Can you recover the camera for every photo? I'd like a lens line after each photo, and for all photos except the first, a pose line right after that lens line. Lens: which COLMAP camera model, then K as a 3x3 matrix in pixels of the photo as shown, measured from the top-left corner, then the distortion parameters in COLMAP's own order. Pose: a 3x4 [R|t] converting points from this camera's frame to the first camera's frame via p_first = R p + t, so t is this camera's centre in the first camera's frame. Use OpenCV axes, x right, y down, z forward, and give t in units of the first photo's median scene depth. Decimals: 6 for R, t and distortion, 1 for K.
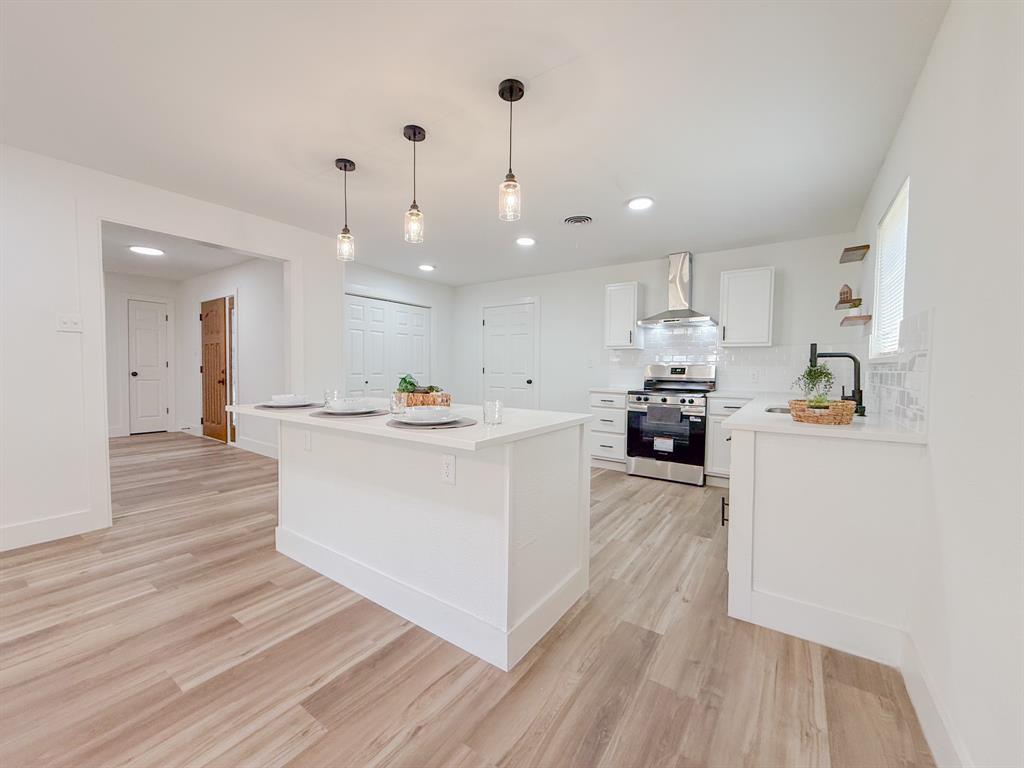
lens RADIAL K [[408.9, 0, 510.6], [0, 408.9, 384.8], [0, 0, 1]] dist [-0.001069, 0.000258]
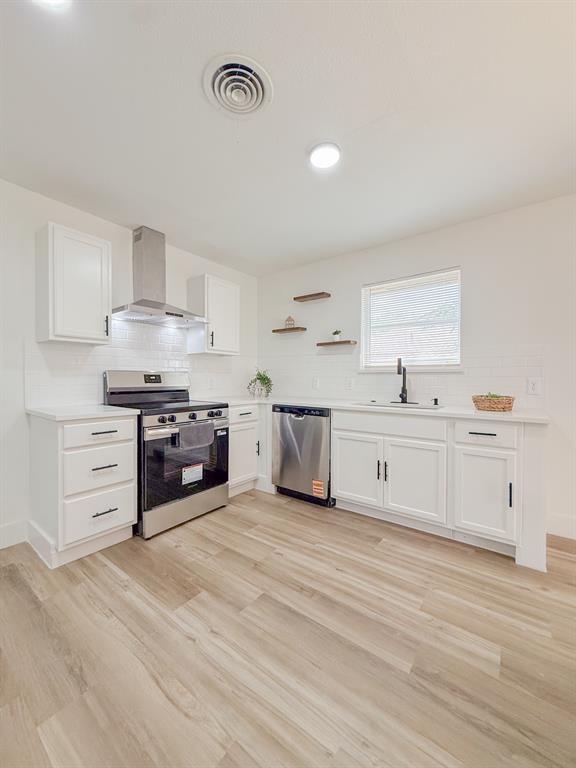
lens RADIAL K [[306.7, 0, 287.8], [0, 306.7, 382.3], [0, 0, 1]] dist [-0.001069, 0.000258]
pose [[0.037712, -0.022108, 0.999044, -0.234607], [0.040859, 0.998953, 0.020564, -0.038021], [-0.998453, 0.040045, 0.038576, 0.963108]]
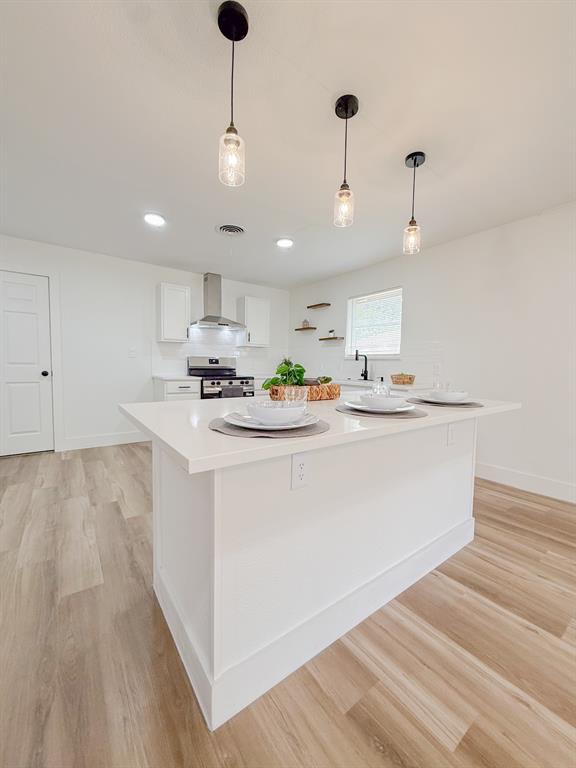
lens RADIAL K [[305.0, 0, 288.0], [0, 305.0, 384.0], [0, 0, 1]] dist [0.000455, -0.000108]
pose [[0.322481, -0.064064, 0.944406, -0.636163], [0.025625, 0.997932, 0.058945, -0.017111], [-0.946229, 0.005192, 0.323455, 0.591194]]
